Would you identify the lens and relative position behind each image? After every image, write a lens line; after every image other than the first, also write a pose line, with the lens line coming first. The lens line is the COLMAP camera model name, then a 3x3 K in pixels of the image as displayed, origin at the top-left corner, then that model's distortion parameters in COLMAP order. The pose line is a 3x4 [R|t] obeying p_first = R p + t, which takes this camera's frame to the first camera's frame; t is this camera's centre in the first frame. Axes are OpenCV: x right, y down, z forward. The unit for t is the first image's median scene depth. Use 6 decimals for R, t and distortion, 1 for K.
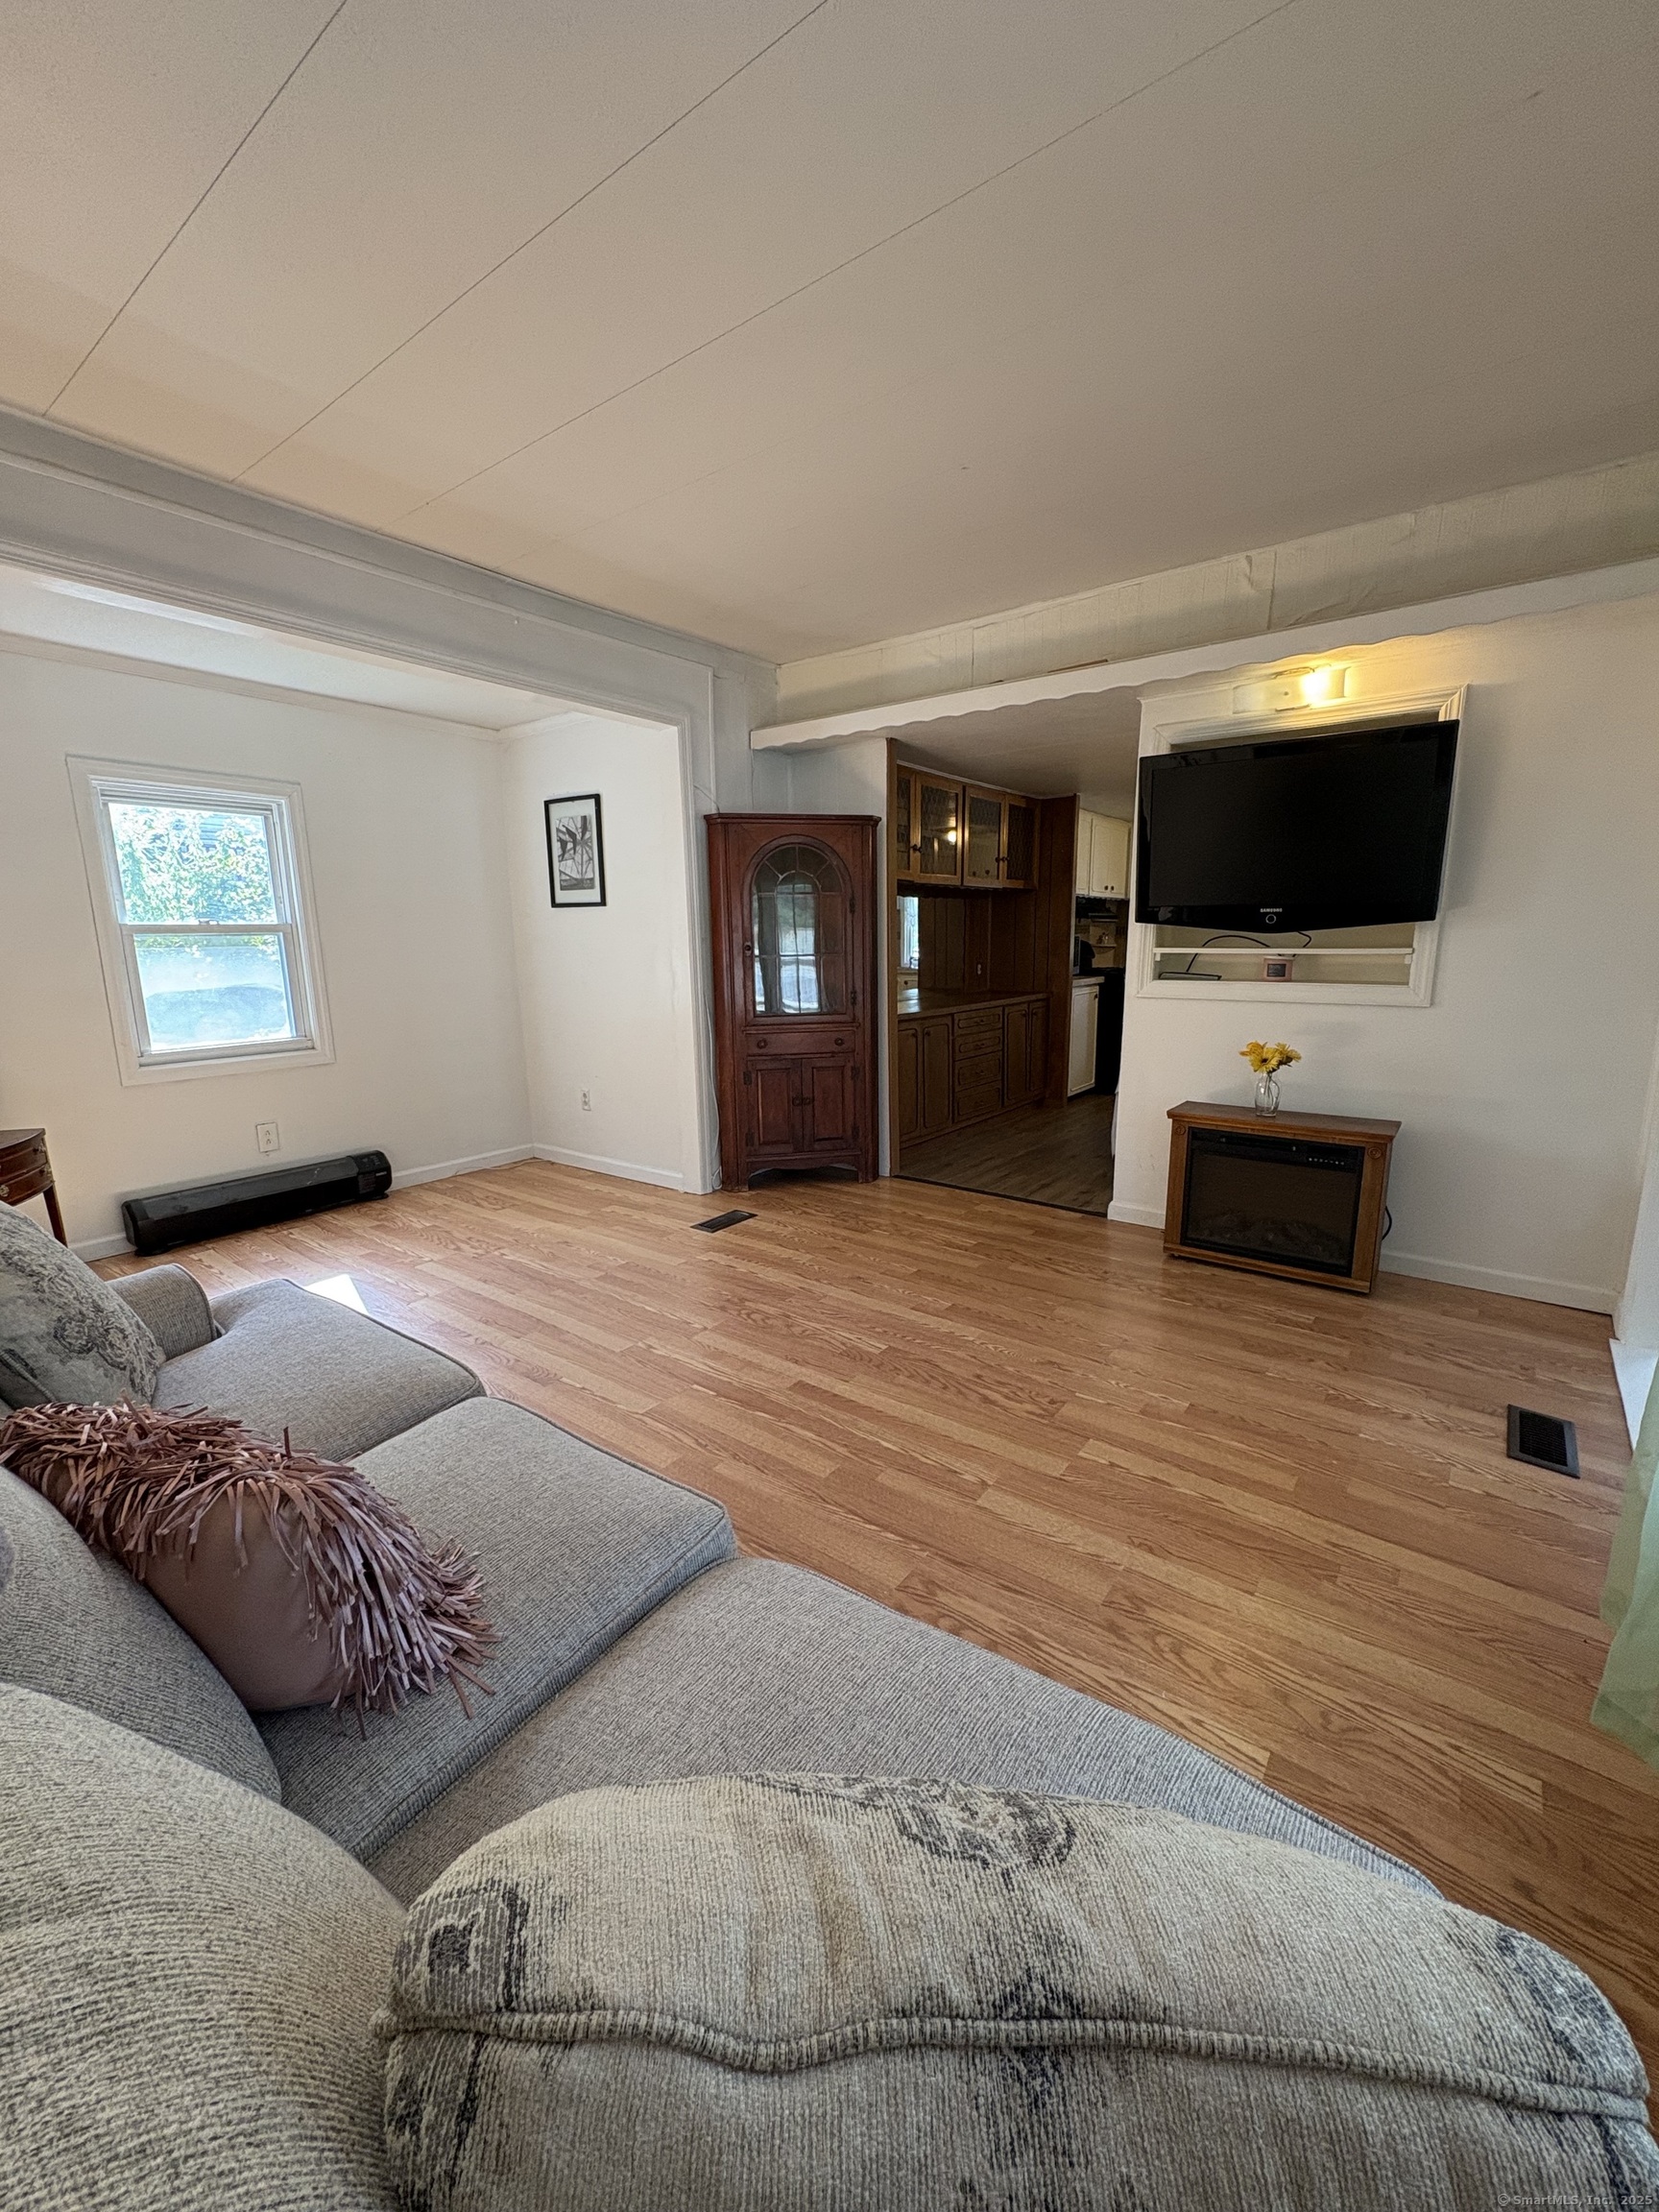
lens RADIAL K [[879.2, 0, 837.4], [0, 879.2, 1111.9], [0, 0, 1]] dist [-0.001557, 0.000312]
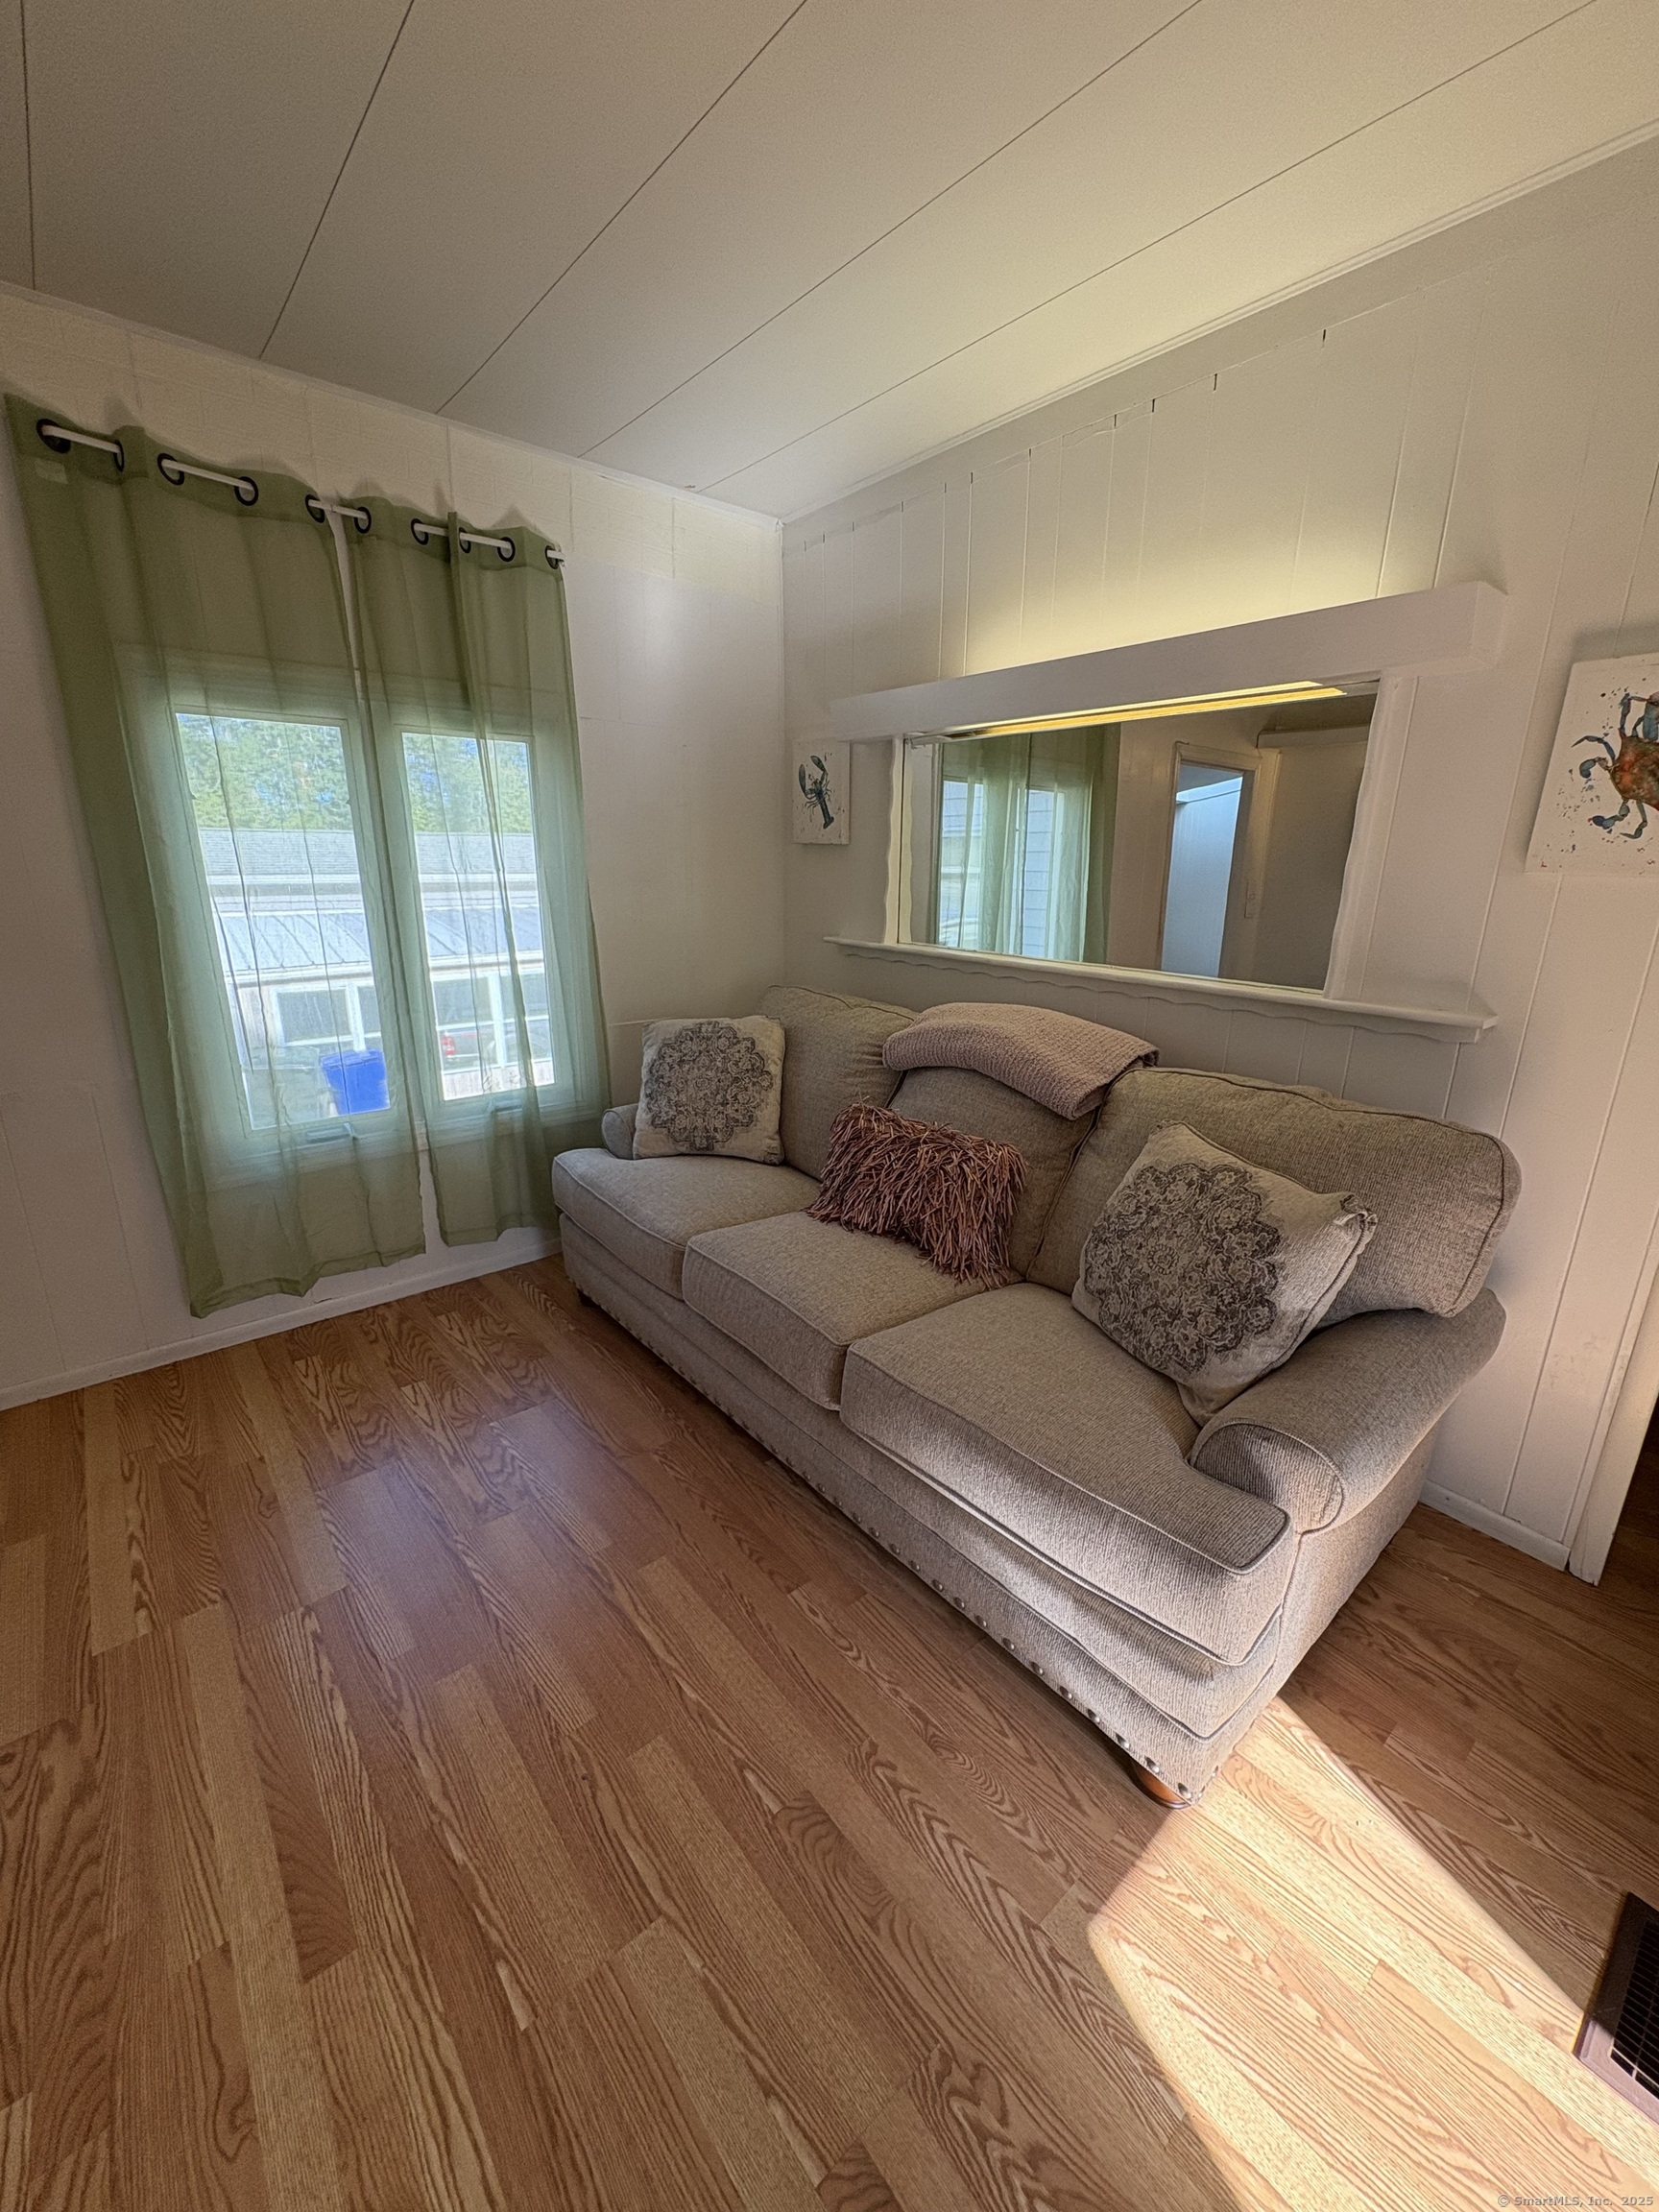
lens RADIAL K [[879.2, 0, 833.5], [0, 879.2, 1120.7], [0, 0, 1]] dist [-0.001557, 0.000312]
pose [[-0.974464, -0.059616, 0.216487, -0.242895], [0.049901, 0.882510, 0.467638, -0.179773], [-0.218931, 0.466499, -0.856999, 0.721838]]
